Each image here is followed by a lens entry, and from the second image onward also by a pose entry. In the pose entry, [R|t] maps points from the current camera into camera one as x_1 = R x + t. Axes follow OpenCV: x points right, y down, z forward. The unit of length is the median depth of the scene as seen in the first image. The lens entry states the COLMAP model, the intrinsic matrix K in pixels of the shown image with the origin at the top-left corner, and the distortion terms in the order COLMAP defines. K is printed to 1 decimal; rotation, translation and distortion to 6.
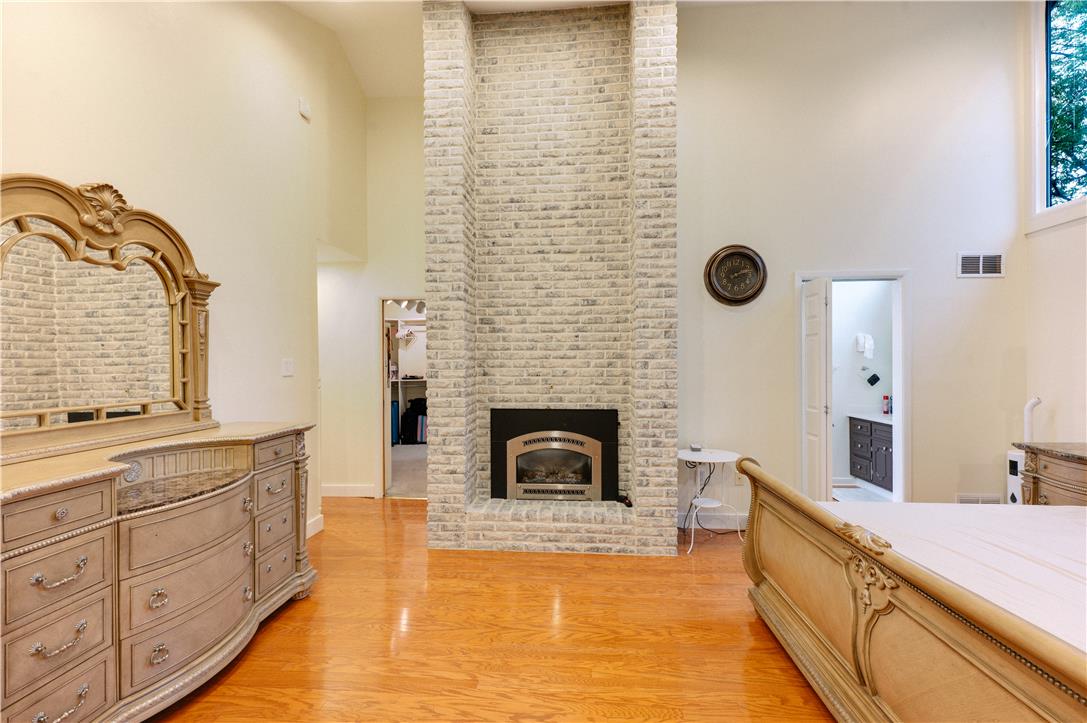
lens RADIAL K [[481.0, 0, 550.7], [0, 481.0, 363.2], [0, 0, 1]] dist [0.001559, -0.000794]
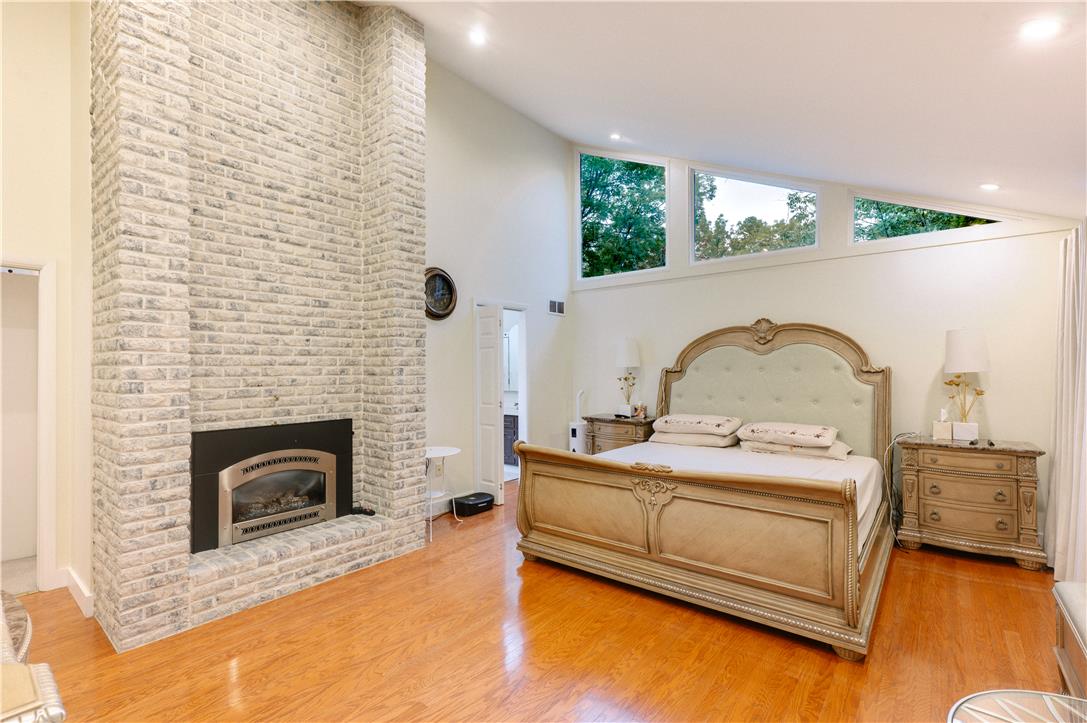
lens RADIAL K [[481.0, 0, 541.4], [0, 481.0, 363.9], [0, 0, 1]] dist [0.001559, -0.000794]
pose [[0.574247, 0.007036, 0.818652, -0.469219], [0.005096, 0.999913, -0.012169, 0.001110], [-0.818666, 0.011160, 0.574161, 0.148159]]
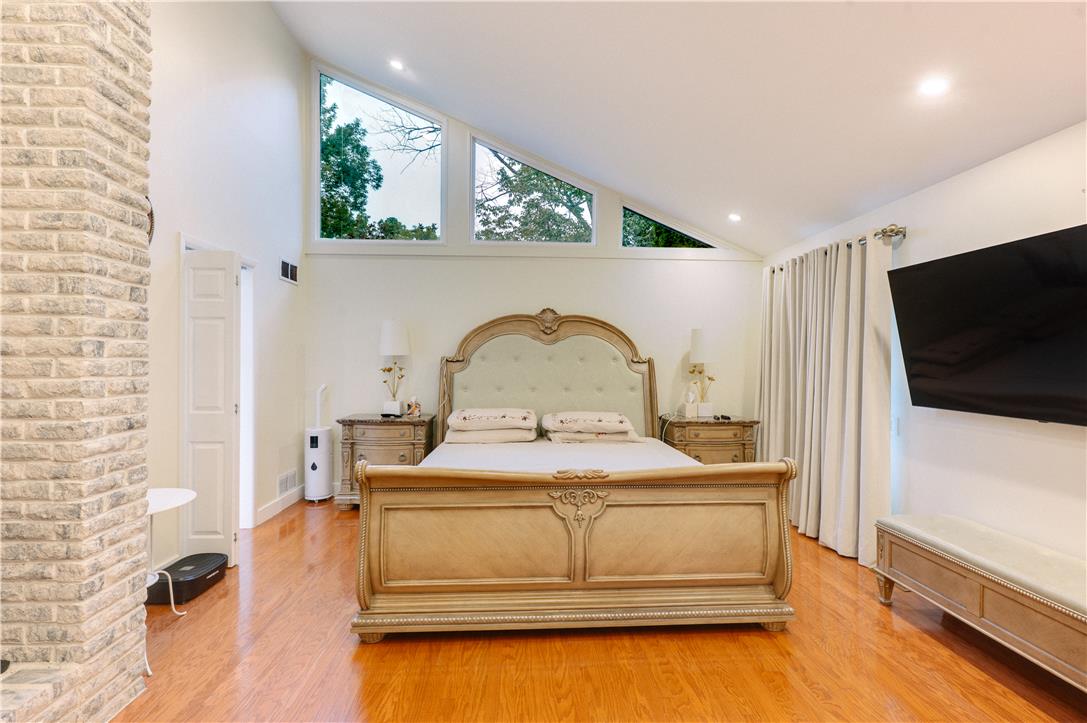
lens RADIAL K [[481.0, 0, 538.2], [0, 481.0, 364.2], [0, 0, 1]] dist [0.001559, -0.000794]
pose [[-0.109371, 0.001200, 0.994000, -0.340220], [-0.003242, 0.999994, -0.001564, 0.018769], [-0.993996, -0.003394, -0.109366, 0.585887]]
